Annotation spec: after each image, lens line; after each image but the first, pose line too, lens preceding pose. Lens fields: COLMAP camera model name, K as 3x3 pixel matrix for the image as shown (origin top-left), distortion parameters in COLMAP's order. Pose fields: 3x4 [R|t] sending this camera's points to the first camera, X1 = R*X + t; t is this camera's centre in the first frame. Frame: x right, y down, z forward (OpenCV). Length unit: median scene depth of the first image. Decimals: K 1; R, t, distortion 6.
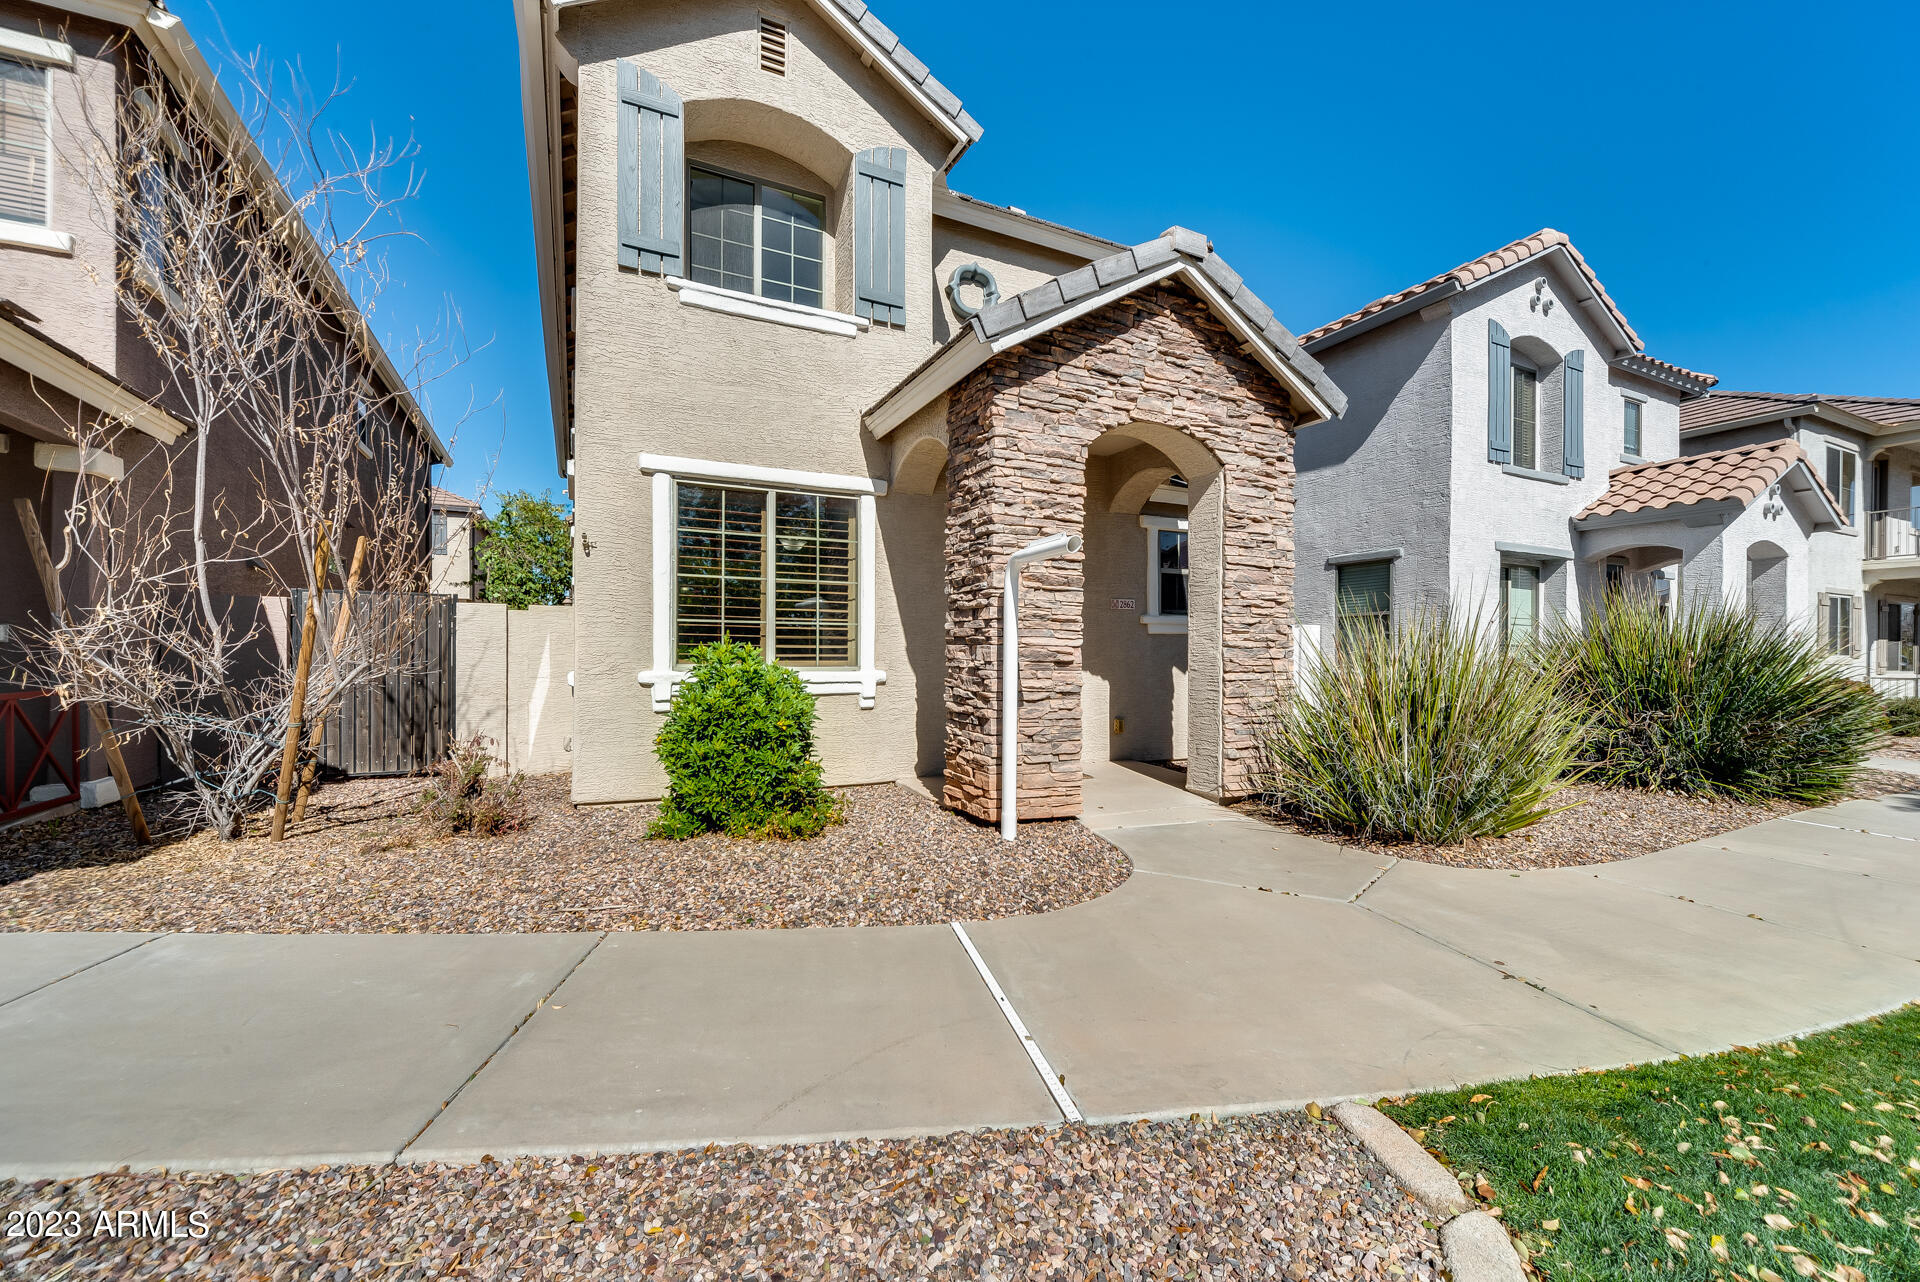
lens RADIAL K [[769.8, 0, 969.6], [0, 769.8, 655.1], [0, 0, 1]] dist [0.000836, -0.002219]
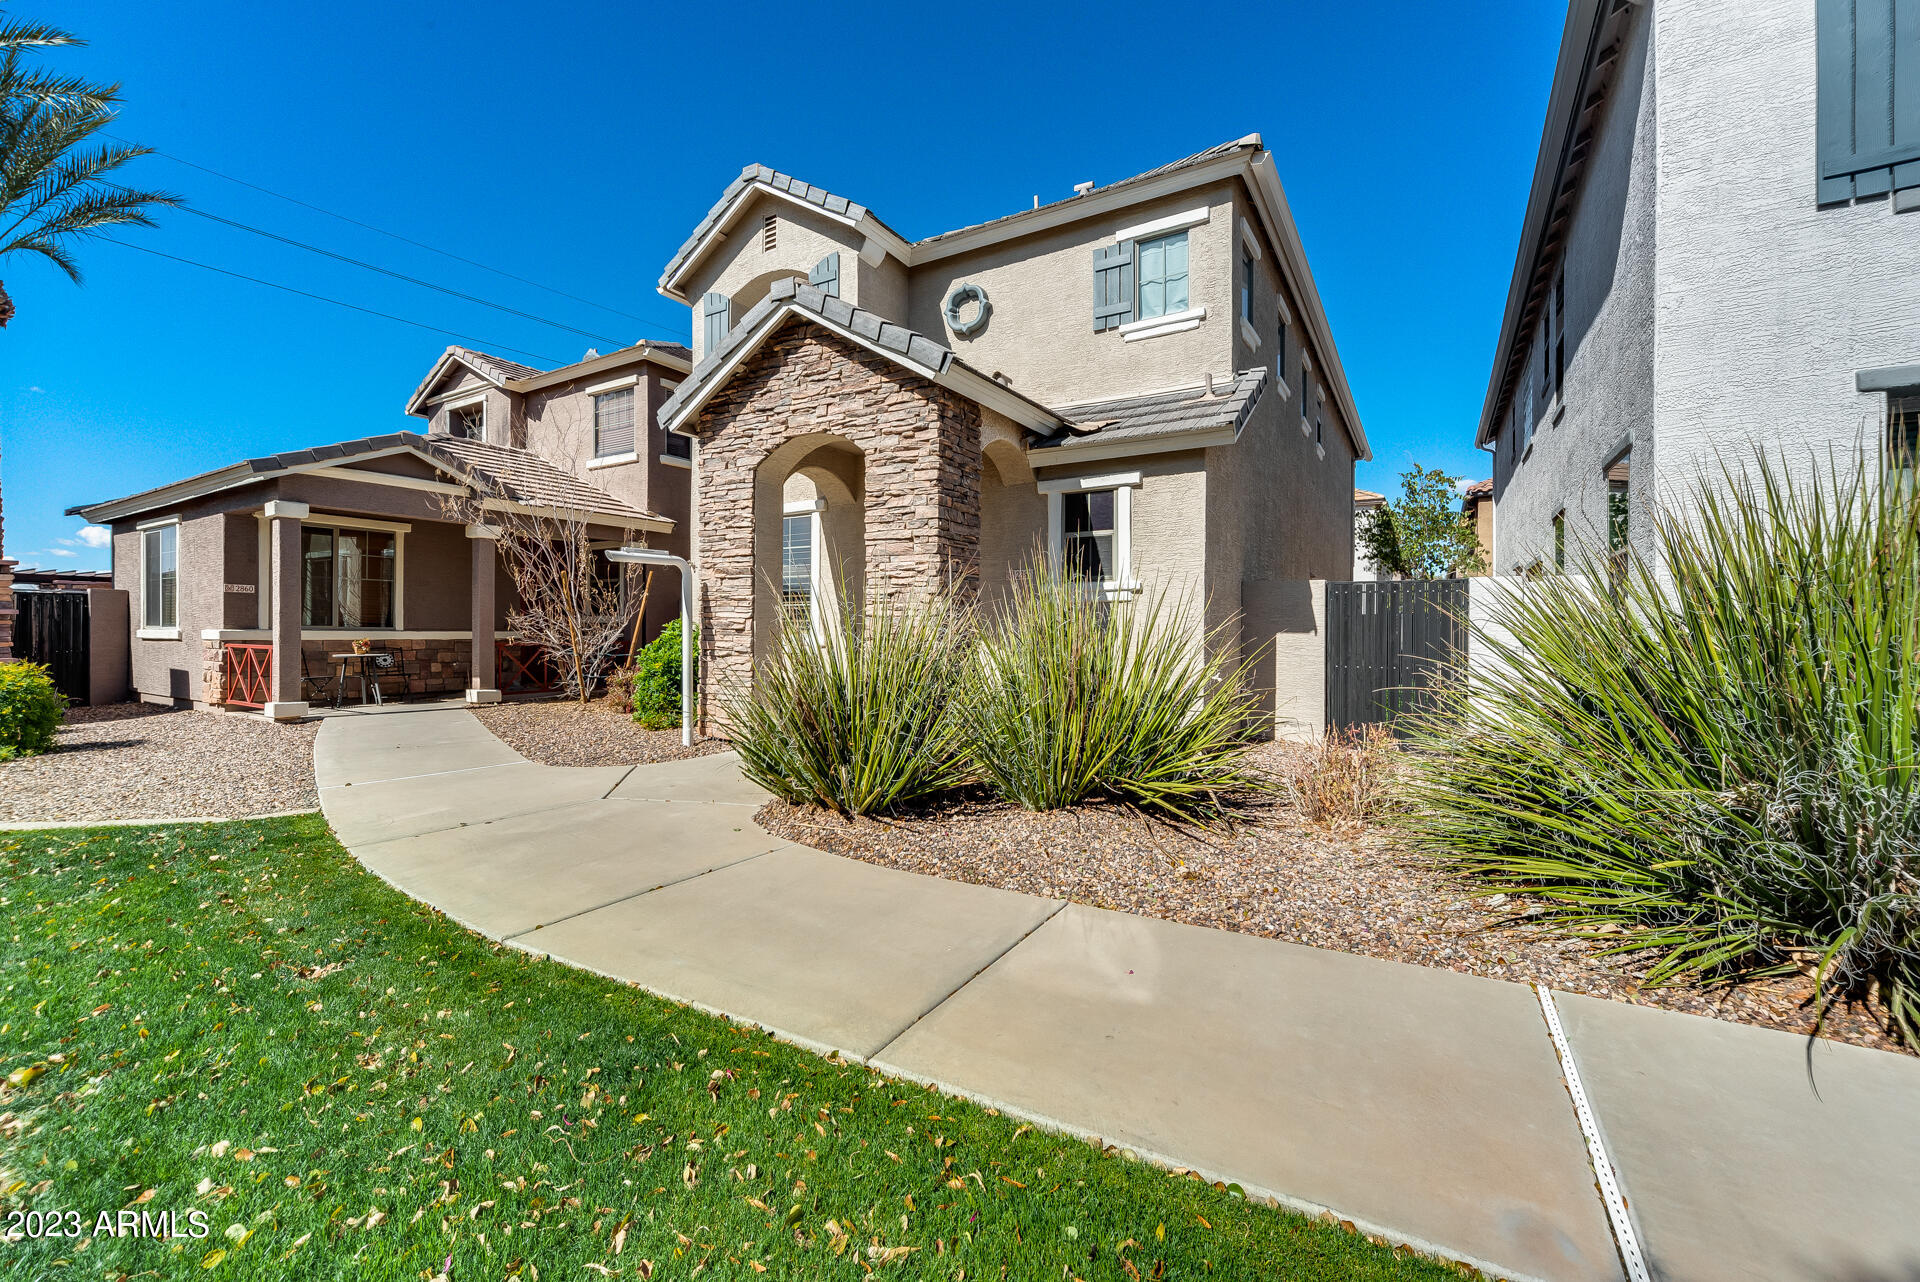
lens RADIAL K [[769.8, 0, 963.6], [0, 769.8, 629.8], [0, 0, 1]] dist [0.000836, -0.002219]
pose [[0.539709, -0.001546, -0.841850, 1.290723], [-0.000987, 0.999996, -0.002469, 0.011129], [0.841851, 0.002163, 0.539706, 0.506516]]
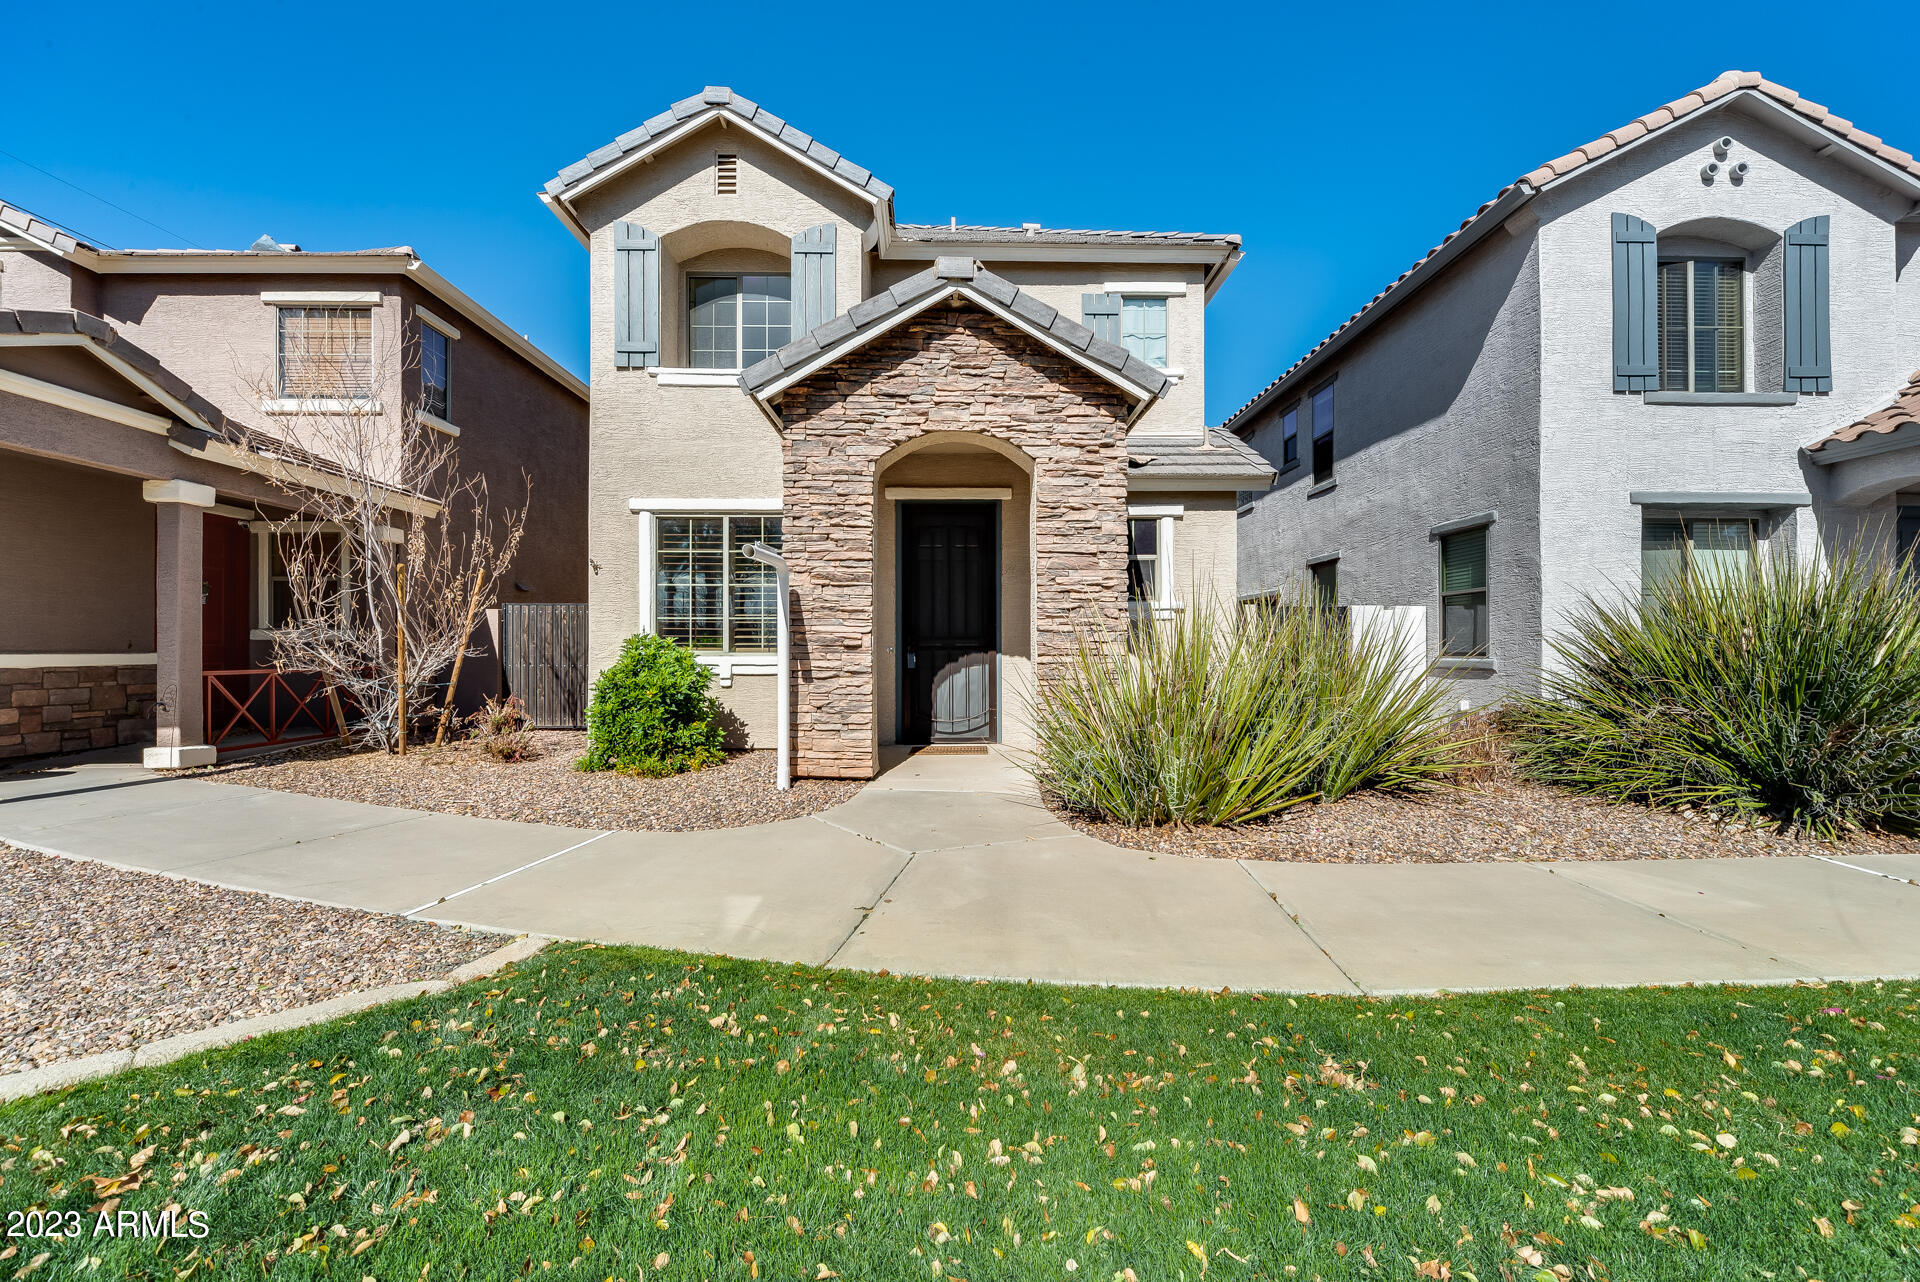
lens RADIAL K [[769.8, 0, 960.5], [0, 769.8, 641.4], [0, 0, 1]] dist [0.000836, -0.002219]
pose [[0.903222, -0.010195, -0.429053, 0.666049], [0.005820, 0.999917, -0.011510, 0.013911], [0.429135, 0.007899, 0.903206, 0.004256]]
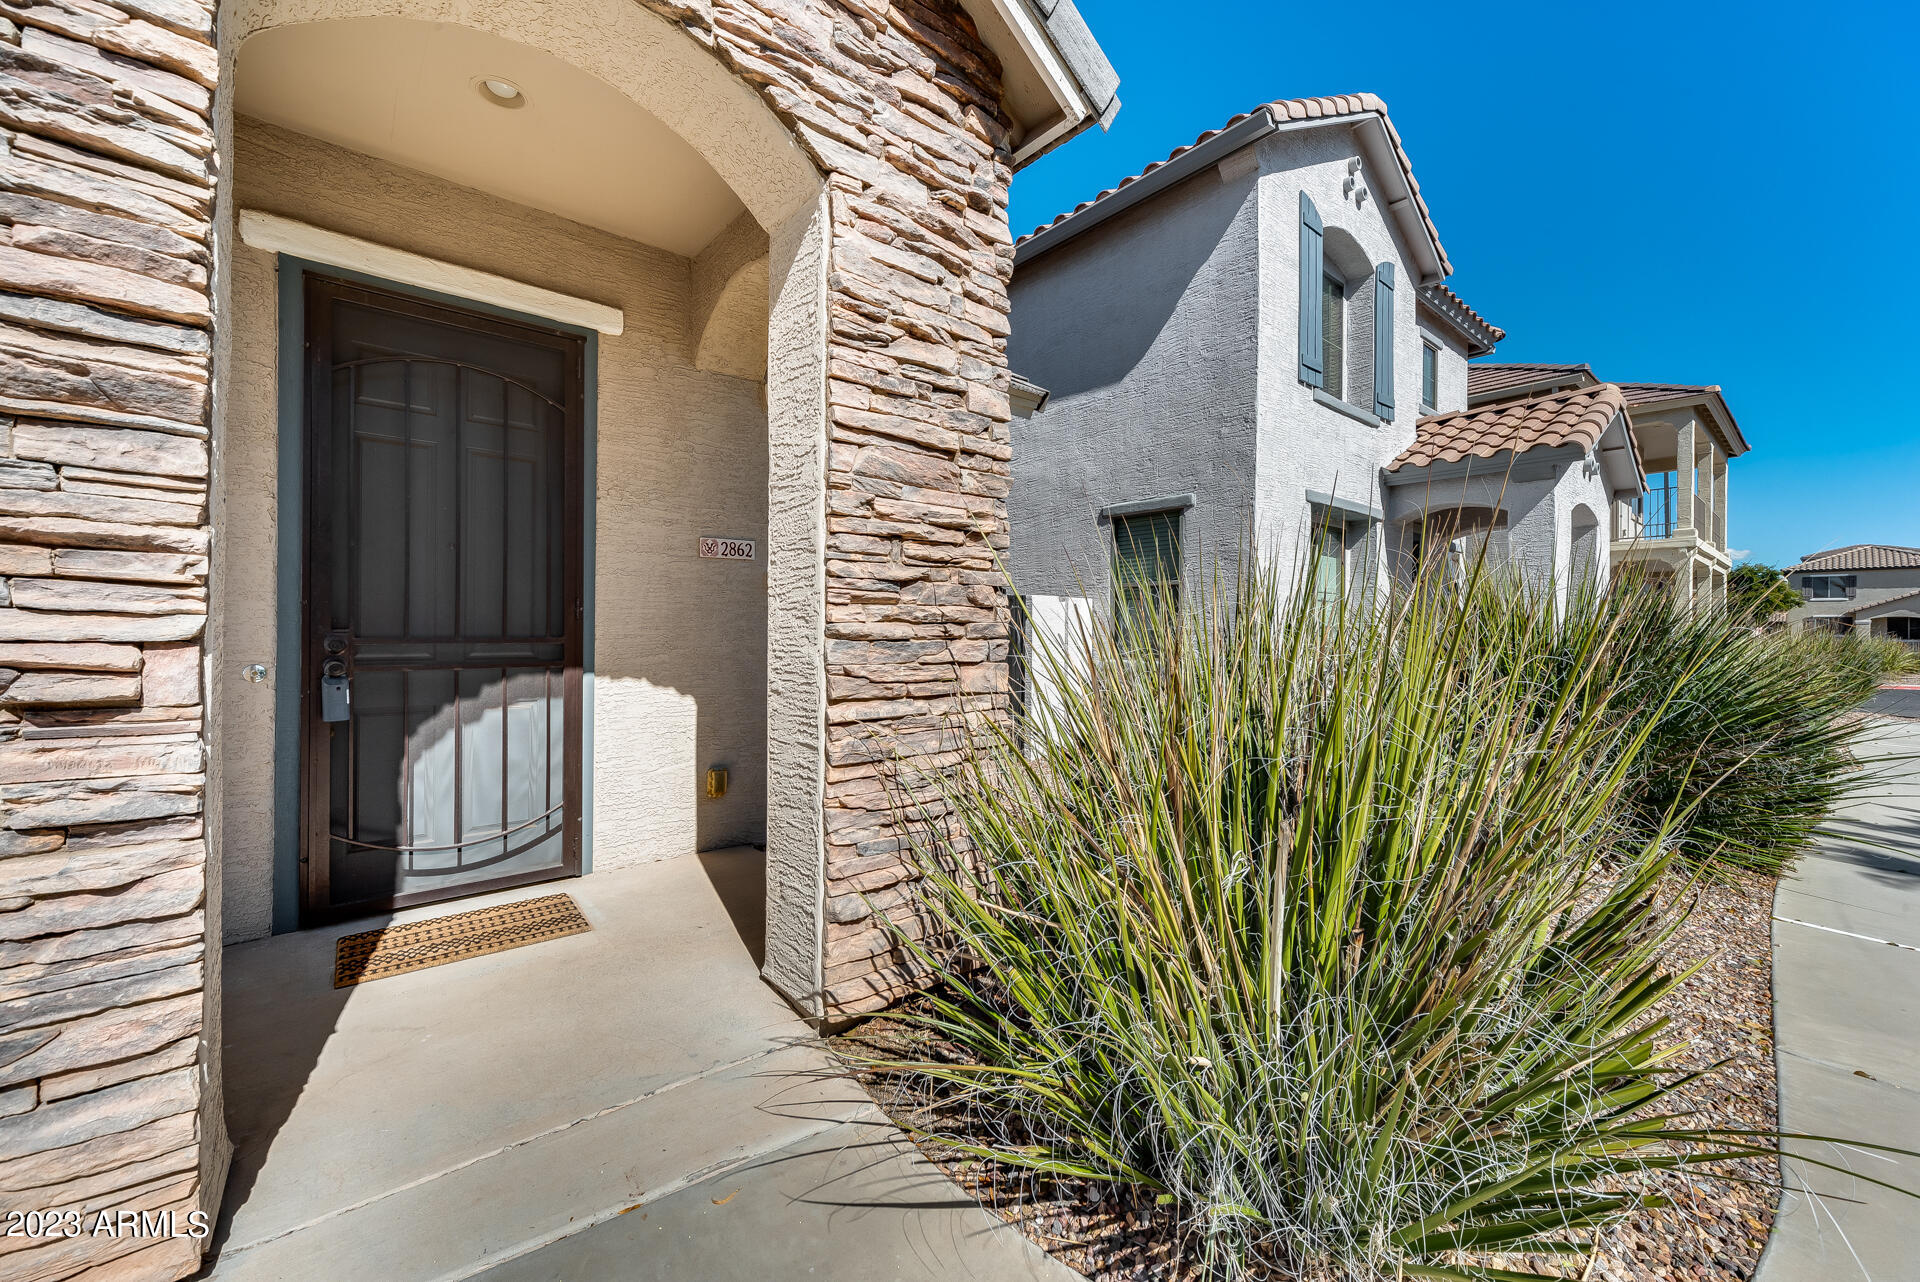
lens RADIAL K [[769.8, 0, 968.1], [0, 769.8, 630.1], [0, 0, 1]] dist [0.000836, -0.002219]
pose [[0.969000, 0.003372, 0.247036, 0.293757], [-0.003144, 0.999994, -0.001315, -0.014002], [-0.247039, 0.000498, 0.969005, 0.584259]]
